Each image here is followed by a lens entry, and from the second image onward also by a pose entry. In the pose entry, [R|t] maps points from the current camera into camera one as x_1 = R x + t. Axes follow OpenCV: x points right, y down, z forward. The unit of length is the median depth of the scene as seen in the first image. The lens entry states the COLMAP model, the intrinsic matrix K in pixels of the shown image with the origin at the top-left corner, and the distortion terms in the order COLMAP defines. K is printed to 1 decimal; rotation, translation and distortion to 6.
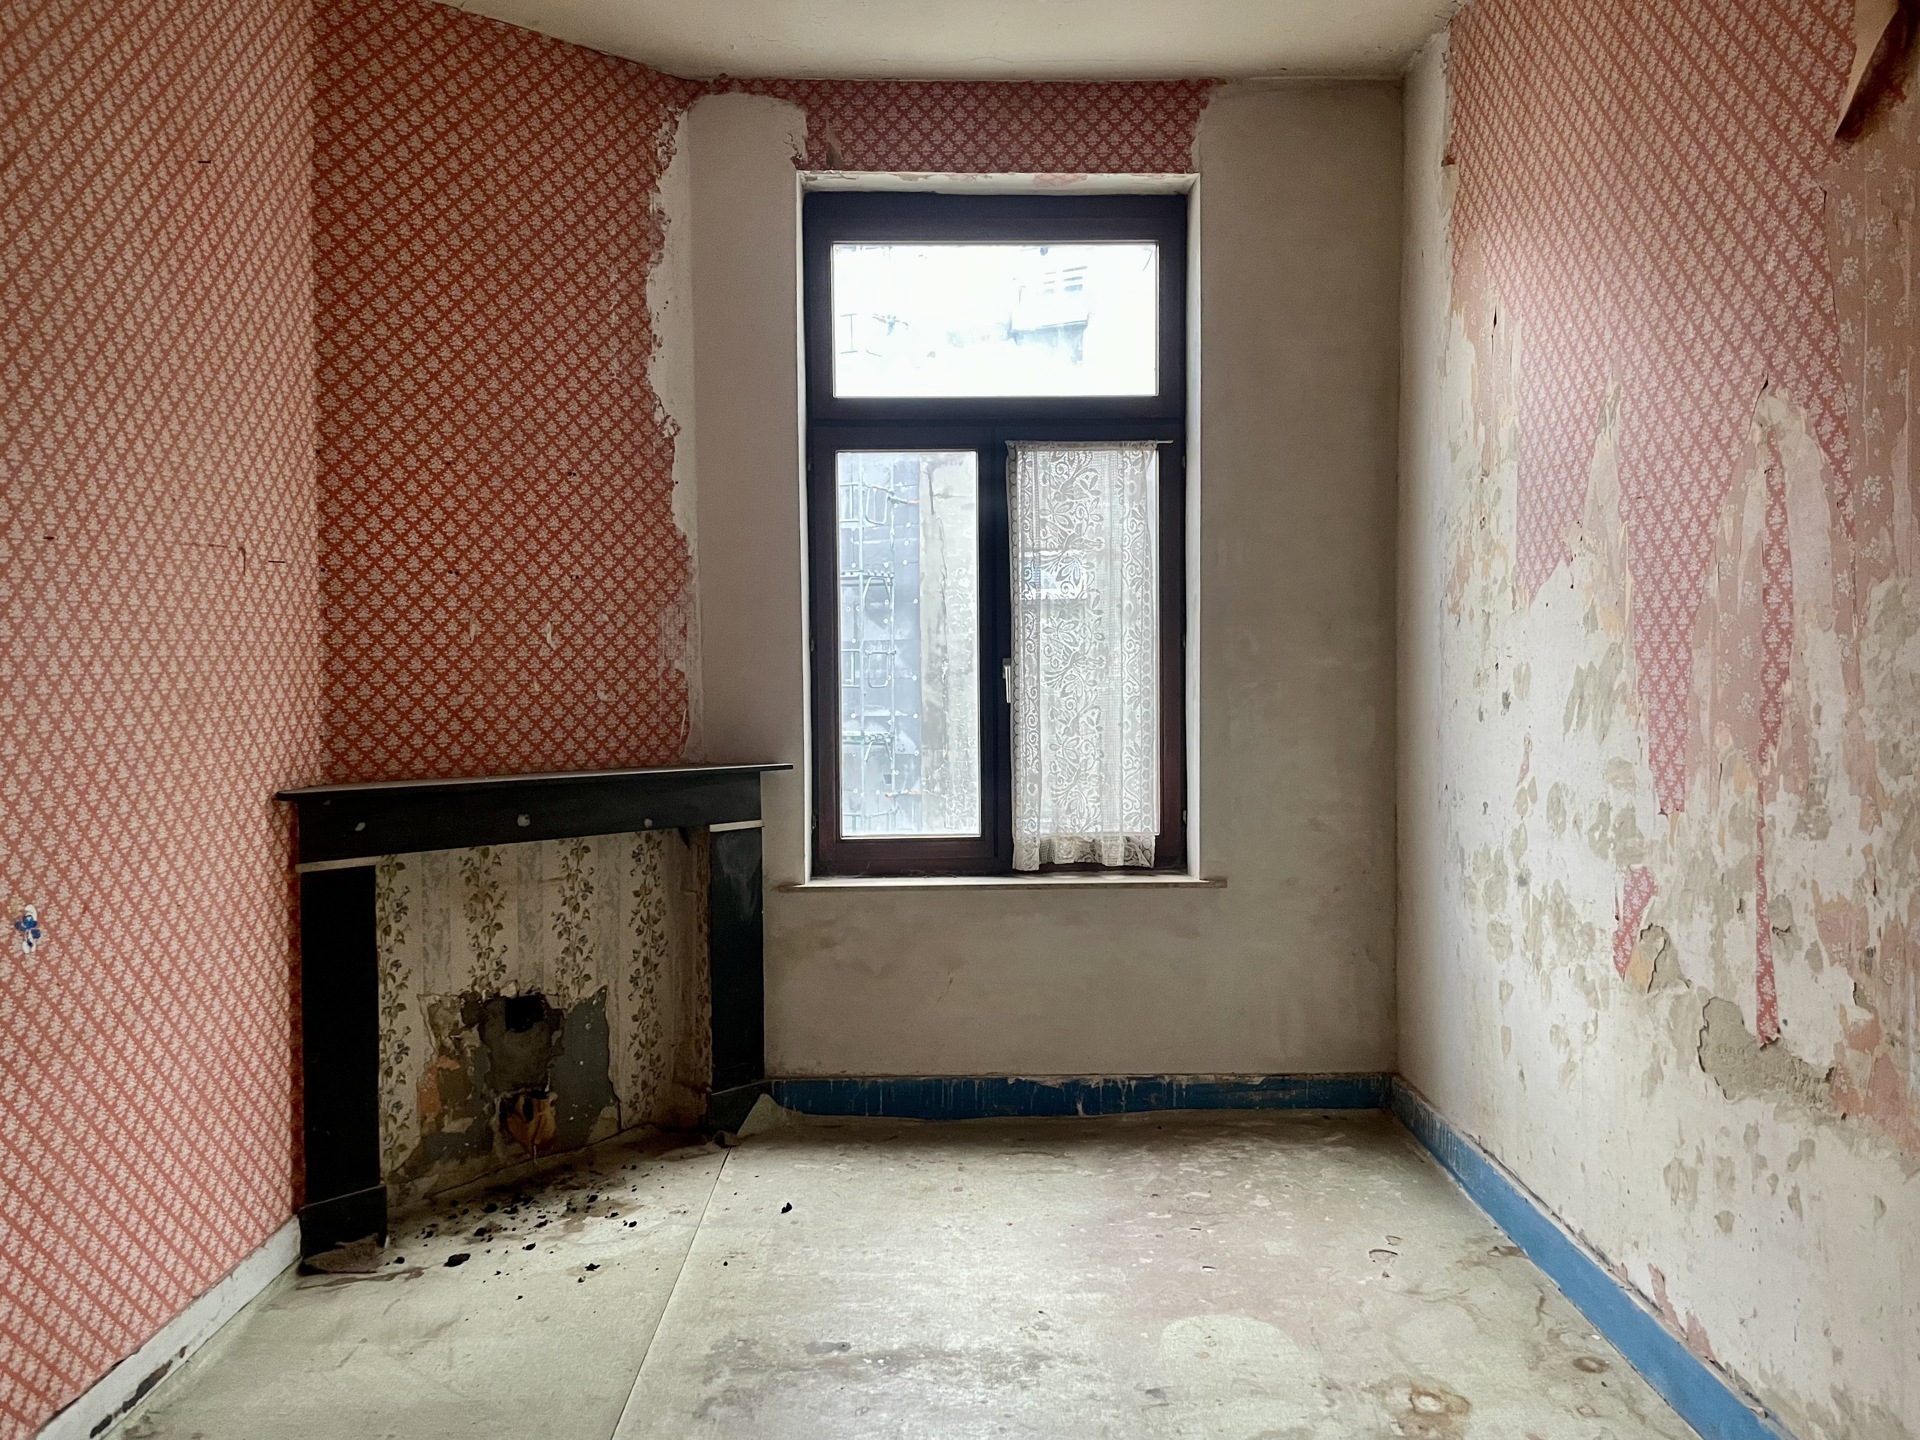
lens RADIAL K [[1442.2, 0, 974.6], [0, 1442.2, 702.4], [0, 0, 1]] dist [0.069850, -0.105013]
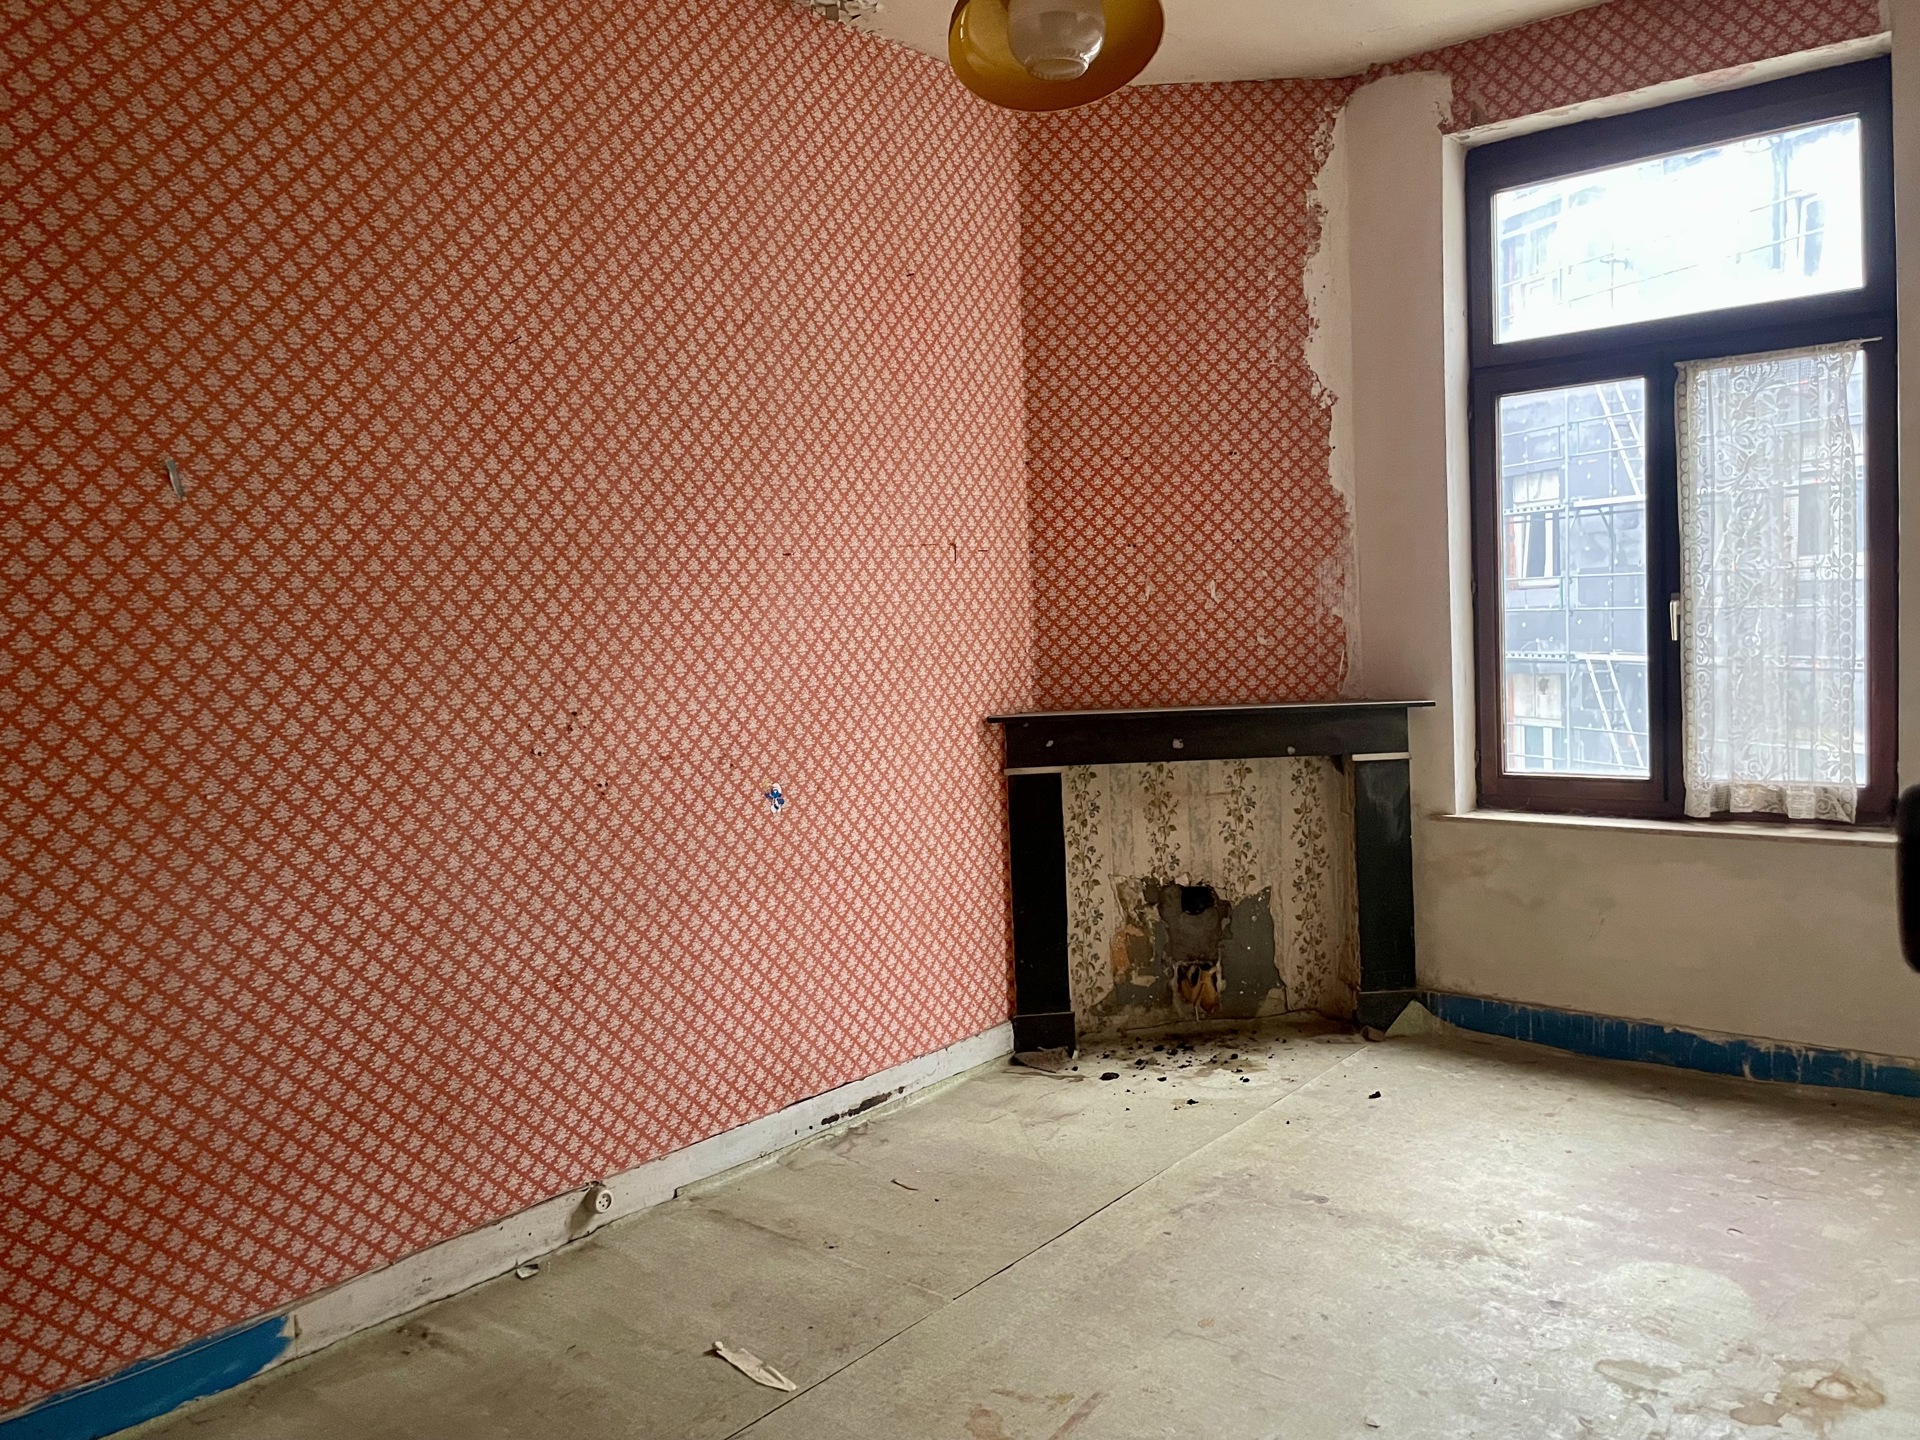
lens RADIAL K [[1442.2, 0, 967.2], [0, 1442.2, 705.8], [0, 0, 1]] dist [0.069850, -0.105013]
pose [[0.750645, 0.017979, -0.660461, 0.332113], [0.018044, 0.998699, 0.047695, -0.011733], [0.660459, -0.047719, 0.749344, -0.035468]]
